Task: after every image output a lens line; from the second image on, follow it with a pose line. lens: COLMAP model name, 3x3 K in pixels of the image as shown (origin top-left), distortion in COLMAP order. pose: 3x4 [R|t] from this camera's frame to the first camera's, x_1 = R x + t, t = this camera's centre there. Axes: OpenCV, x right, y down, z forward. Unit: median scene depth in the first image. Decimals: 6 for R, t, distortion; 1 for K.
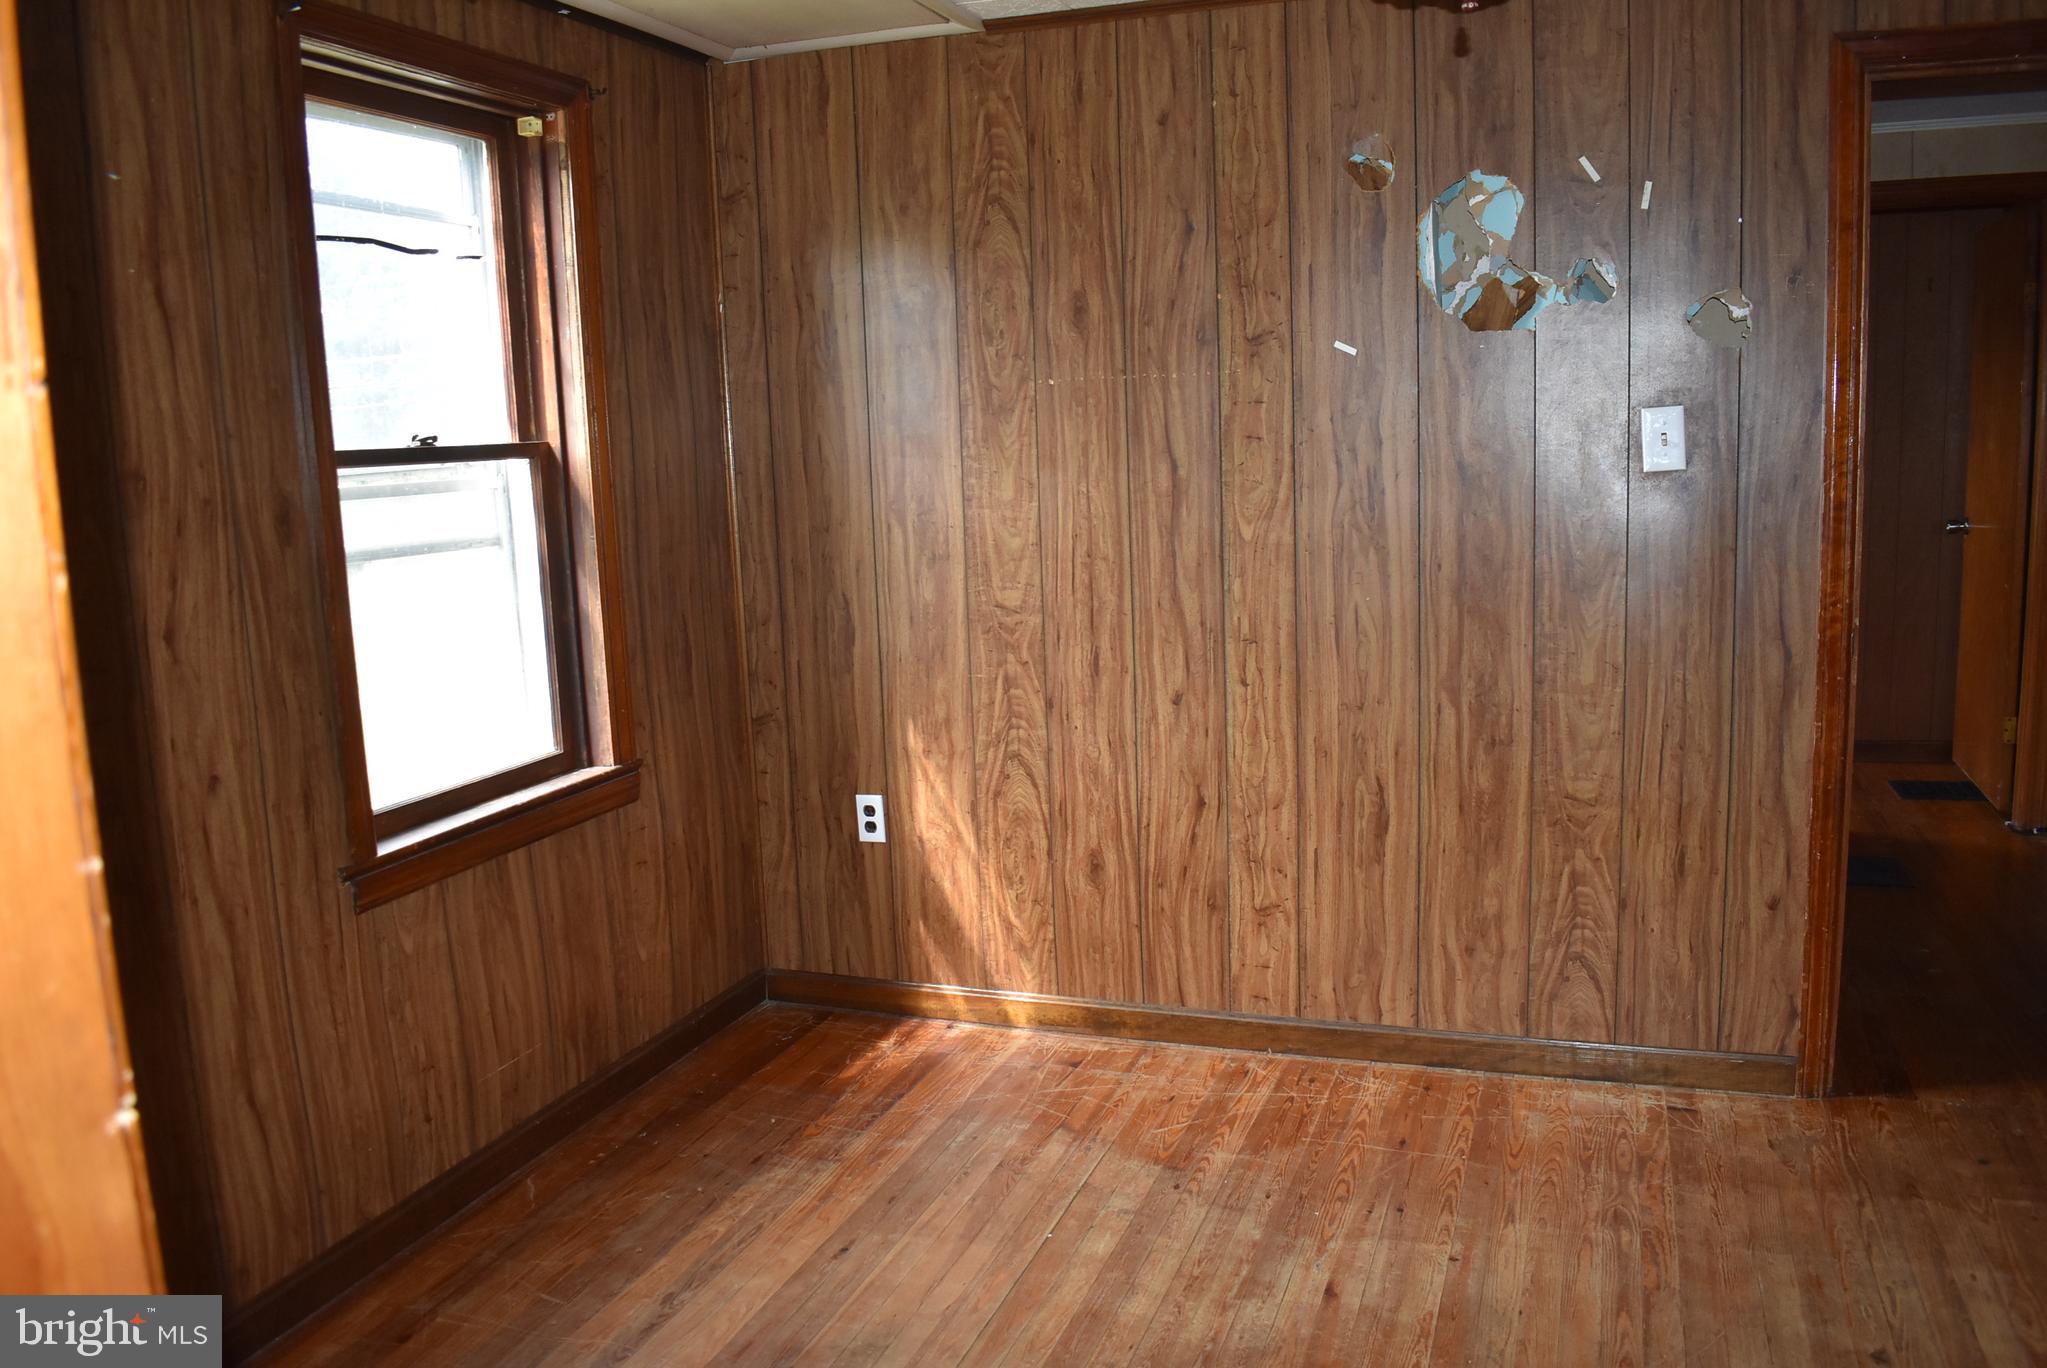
lens RADIAL K [[1616.4, 0, 1022.9], [0, 1616.4, 688.1], [0, 0, 1]] dist [-0.095845, 0.020275]
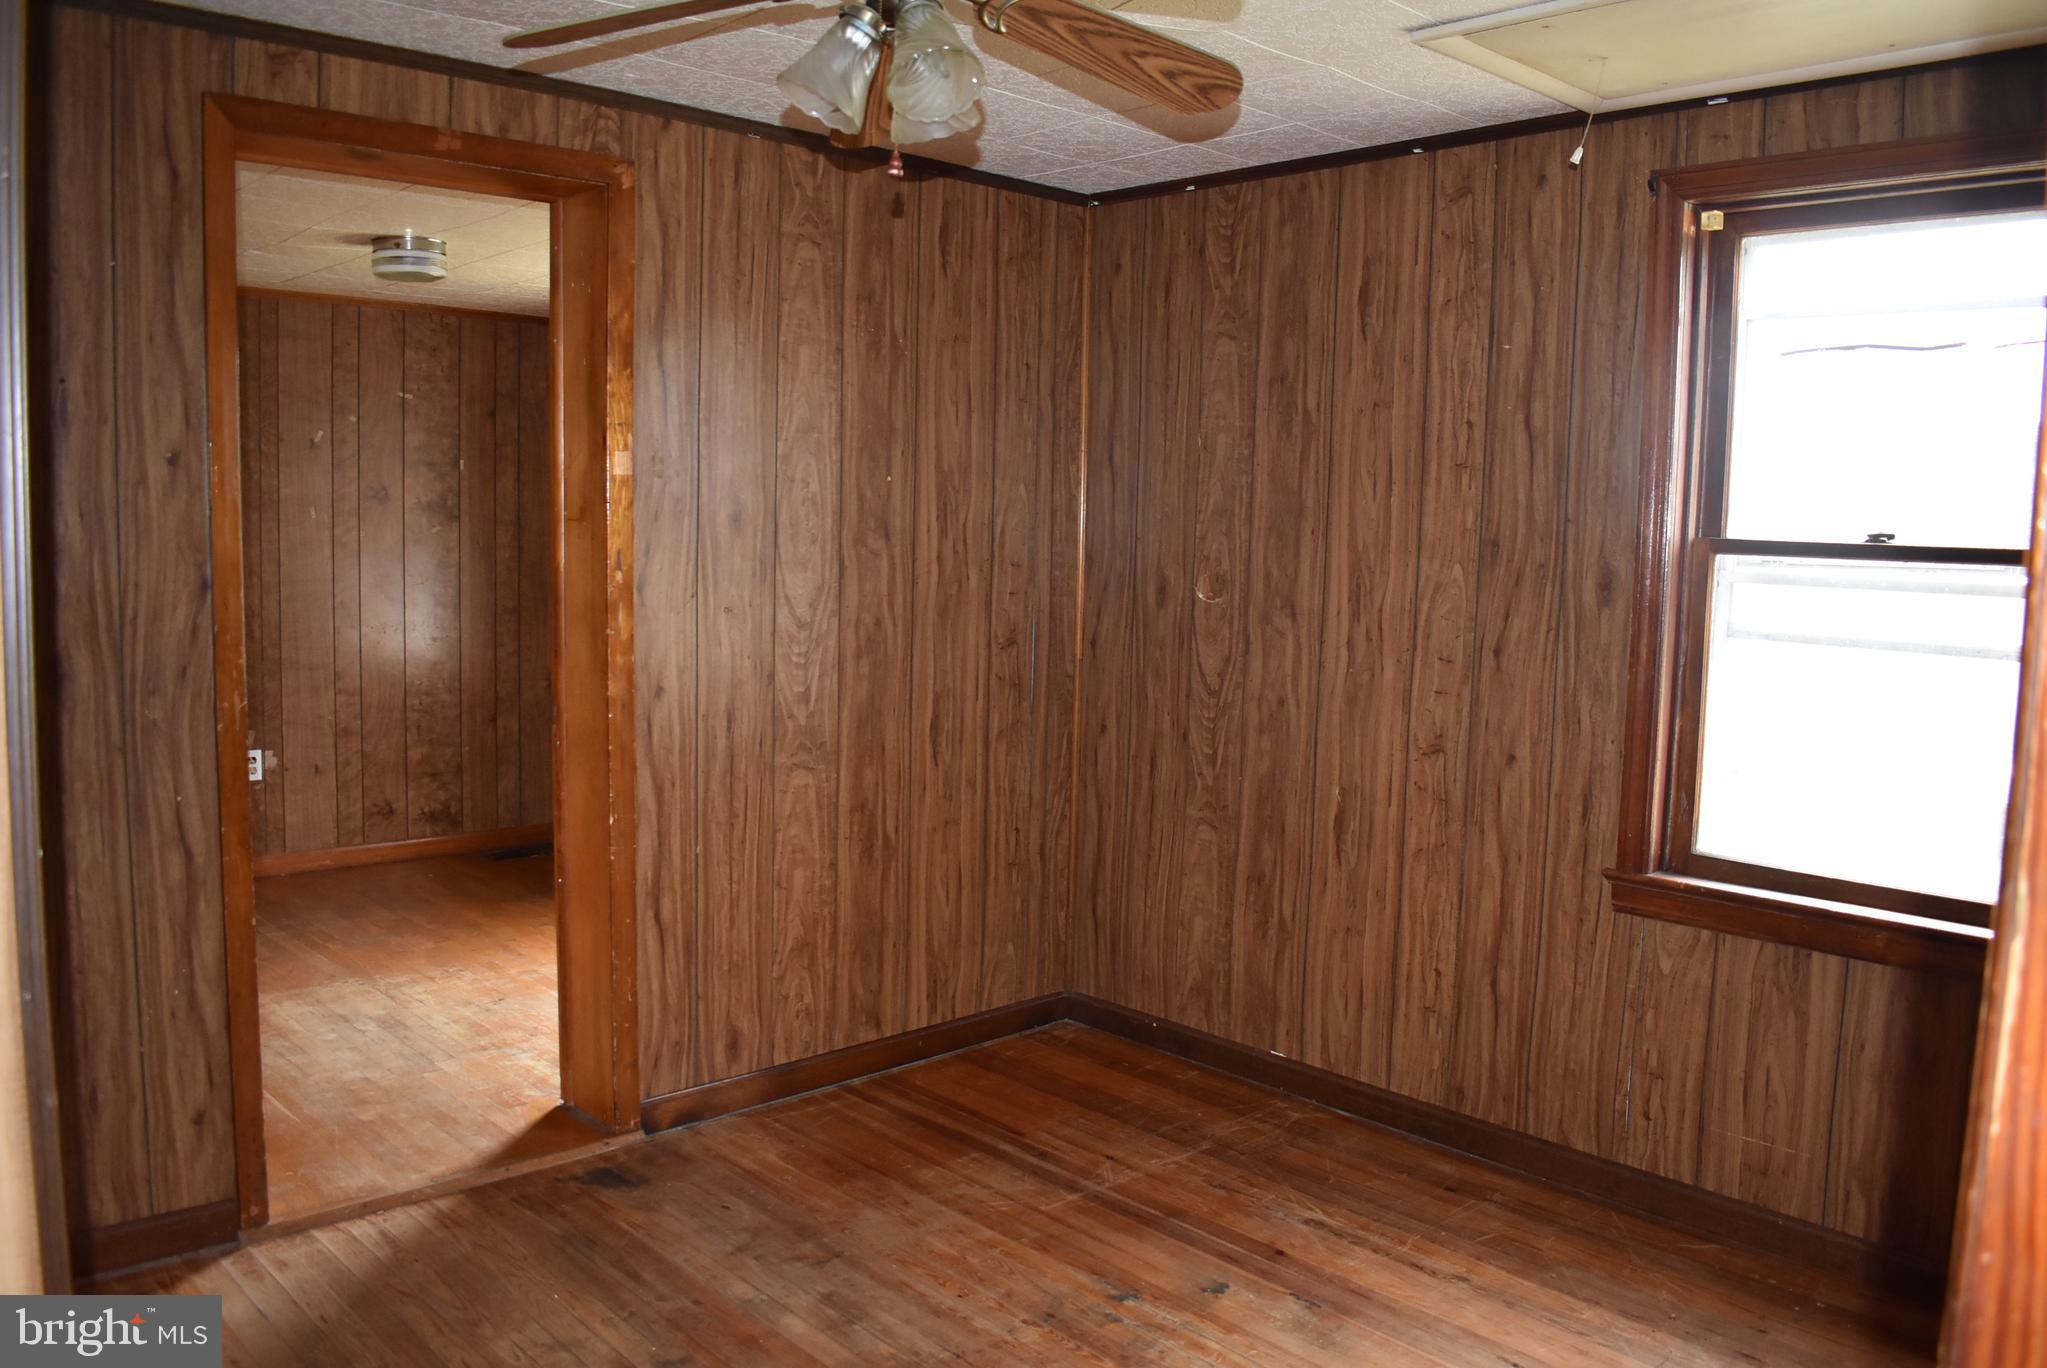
lens RADIAL K [[1616.4, 0, 1028.5], [0, 1616.4, 690.8], [0, 0, 1]] dist [-0.095845, 0.020275]
pose [[-0.464689, 0.121204, -0.877139, 0.860393], [-0.145893, 0.966569, 0.210852, -0.218097], [0.873372, 0.225950, -0.431472, 1.105453]]
